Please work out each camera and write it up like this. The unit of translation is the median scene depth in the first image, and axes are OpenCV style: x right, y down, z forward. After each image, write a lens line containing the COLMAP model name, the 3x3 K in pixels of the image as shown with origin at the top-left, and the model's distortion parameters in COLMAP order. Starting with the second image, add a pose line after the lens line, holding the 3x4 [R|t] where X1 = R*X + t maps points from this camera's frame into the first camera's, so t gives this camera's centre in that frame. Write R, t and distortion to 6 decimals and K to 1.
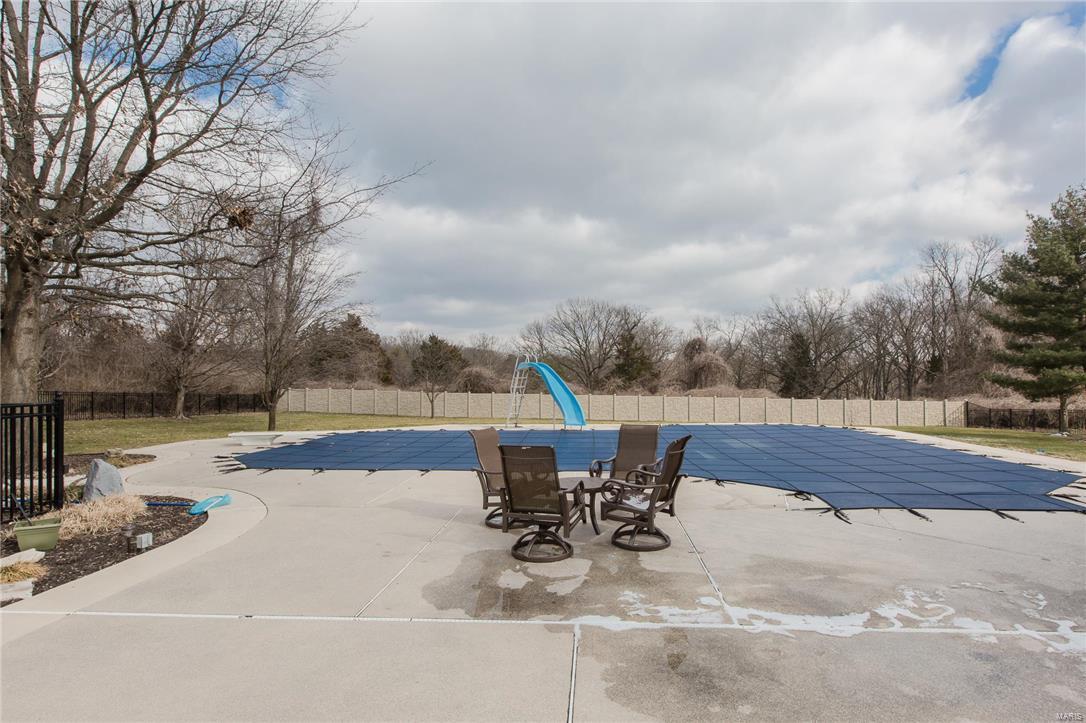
lens RADIAL K [[561.5, 0, 541.3], [0, 561.5, 379.9], [0, 0, 1]] dist [0.002663, -0.001542]
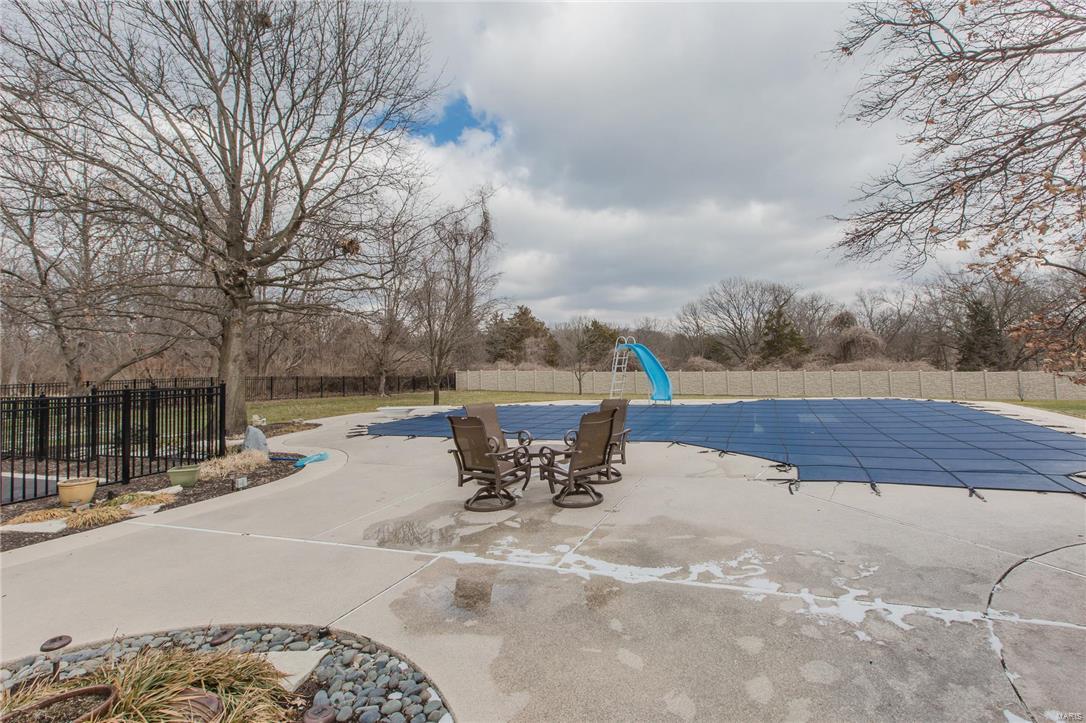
lens RADIAL K [[497.5, 0, 529.2], [0, 497.5, 355.3], [0, 0, 1]] dist [0.002865, 0.000614]
pose [[0.962401, -0.028260, -0.270160, 0.518995], [0.025450, 0.999579, -0.013900, -0.002439], [0.270440, 0.006502, 0.962715, -0.037137]]
